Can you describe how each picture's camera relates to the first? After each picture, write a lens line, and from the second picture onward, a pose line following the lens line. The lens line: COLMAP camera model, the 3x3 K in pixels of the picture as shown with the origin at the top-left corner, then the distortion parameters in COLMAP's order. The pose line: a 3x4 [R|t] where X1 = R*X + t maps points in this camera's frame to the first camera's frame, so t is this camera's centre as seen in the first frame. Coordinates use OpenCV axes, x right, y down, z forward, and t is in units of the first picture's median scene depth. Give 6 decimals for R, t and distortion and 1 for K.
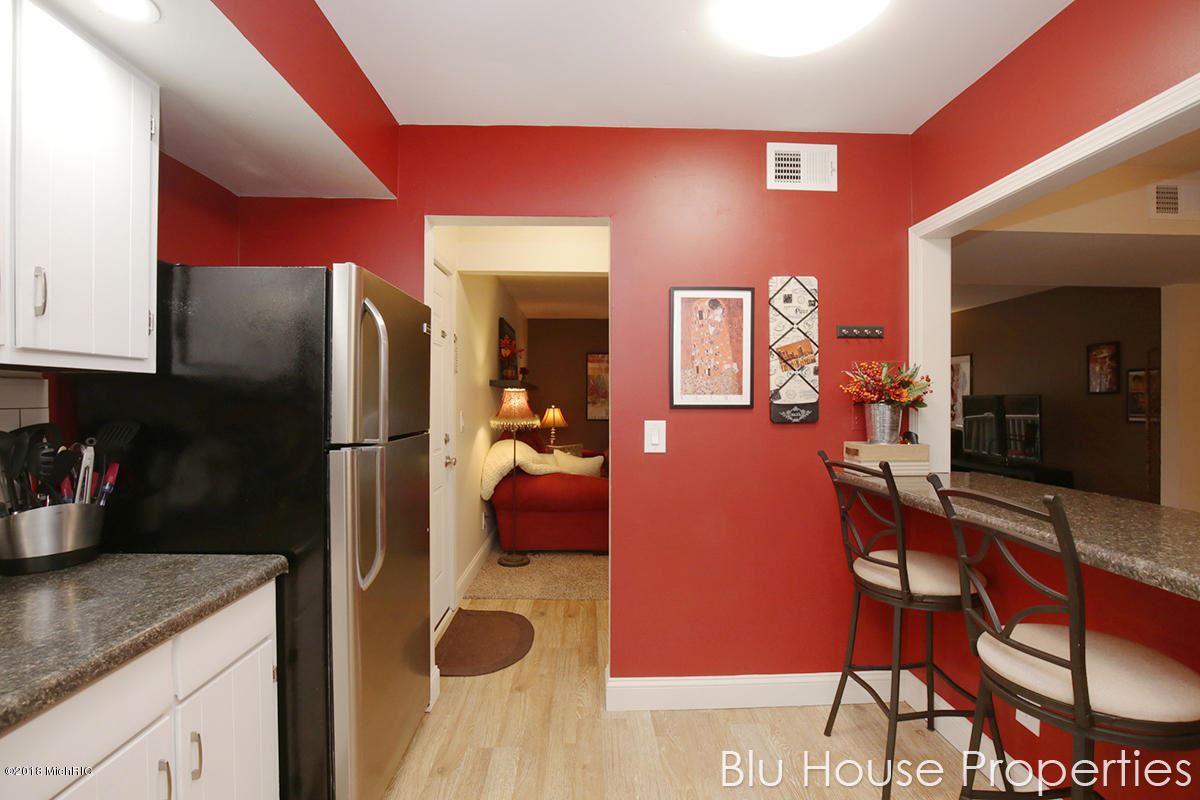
lens RADIAL K [[564.5, 0, 601.3], [0, 564.5, 405.6], [0, 0, 1]] dist [-0.016021, -0.000230]
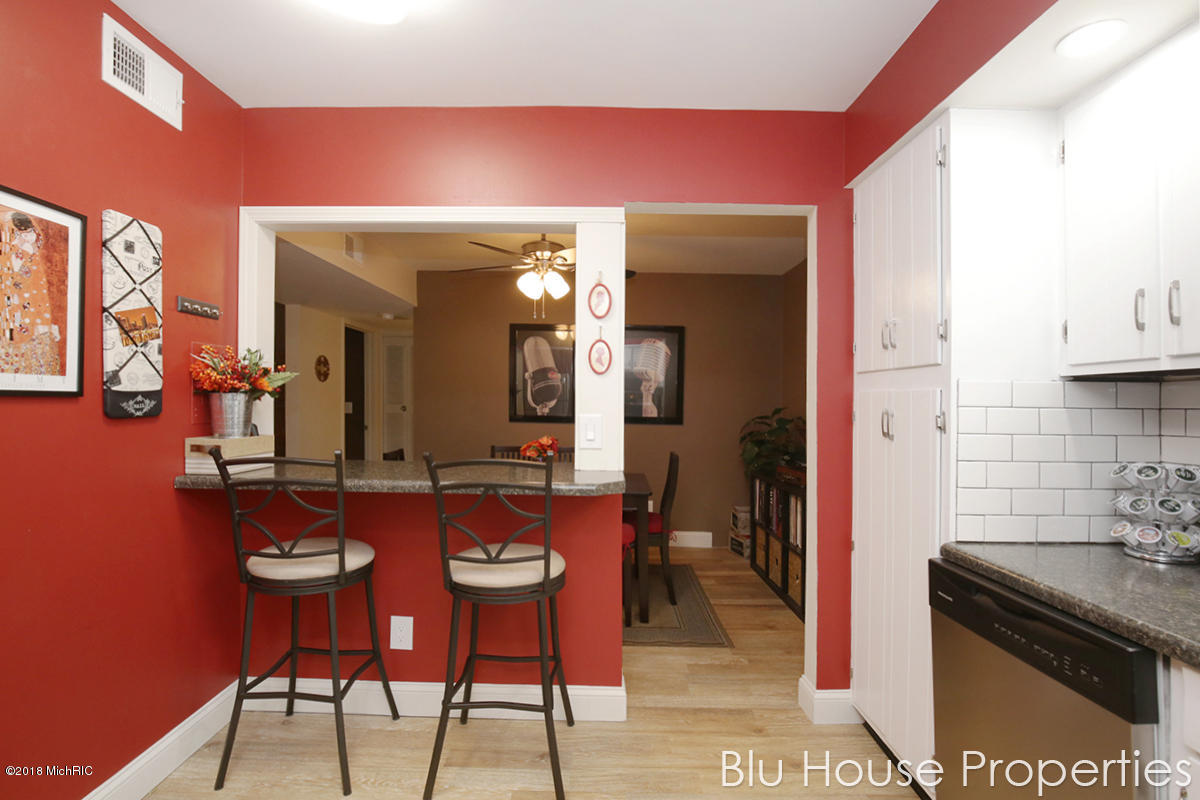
lens RADIAL K [[564.5, 0, 594.6], [0, 564.5, 405.3], [0, 0, 1]] dist [-0.016021, -0.000230]
pose [[0.044203, -0.003786, 0.999015, -0.362755], [-0.003422, 0.999986, 0.003941, 0.010236], [-0.999017, -0.003593, 0.044189, 0.366636]]
